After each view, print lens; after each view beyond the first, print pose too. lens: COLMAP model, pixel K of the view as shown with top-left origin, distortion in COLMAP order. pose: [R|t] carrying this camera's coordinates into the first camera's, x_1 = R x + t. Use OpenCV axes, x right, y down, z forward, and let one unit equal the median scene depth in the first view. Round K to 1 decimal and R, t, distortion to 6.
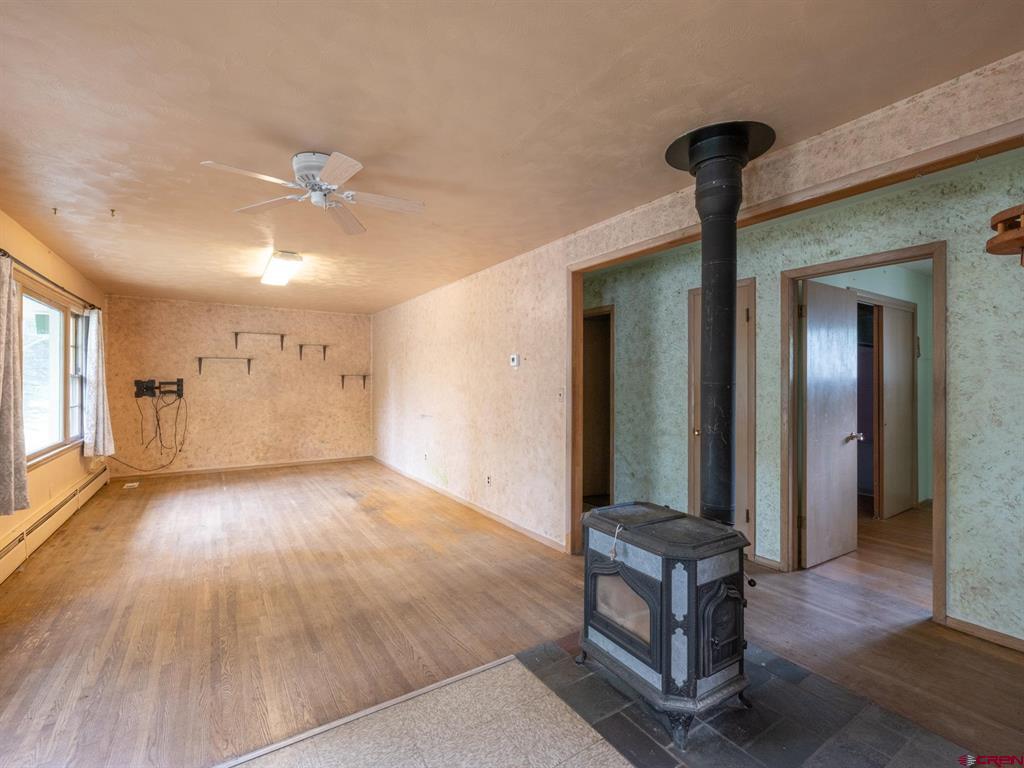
lens RADIAL K [[473.2, 0, 513.0], [0, 473.2, 382.3], [0, 0, 1]] dist [-0.003410, -0.000372]
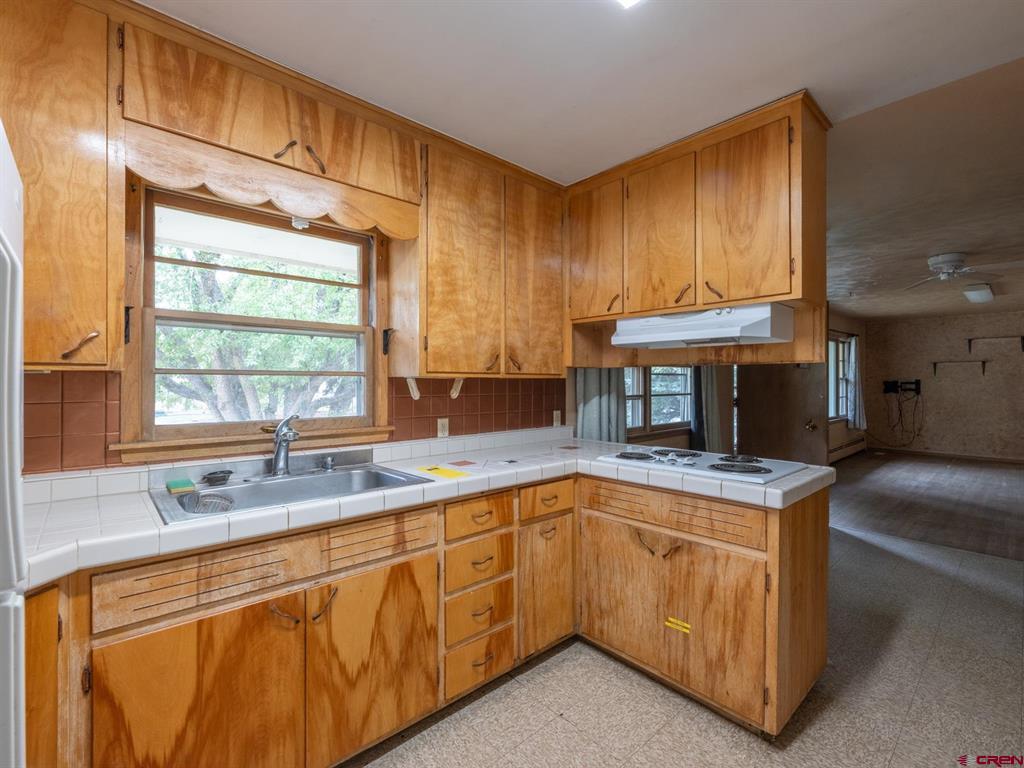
lens RADIAL K [[473.2, 0, 513.0], [0, 473.2, 382.3], [0, 0, 1]] dist [-0.003410, -0.000372]
pose [[0.174686, -0.001943, -0.984622, 0.380492], [0.000008, 0.999998, -0.001971, 0.002497], [0.984624, 0.000336, 0.174686, -0.324803]]
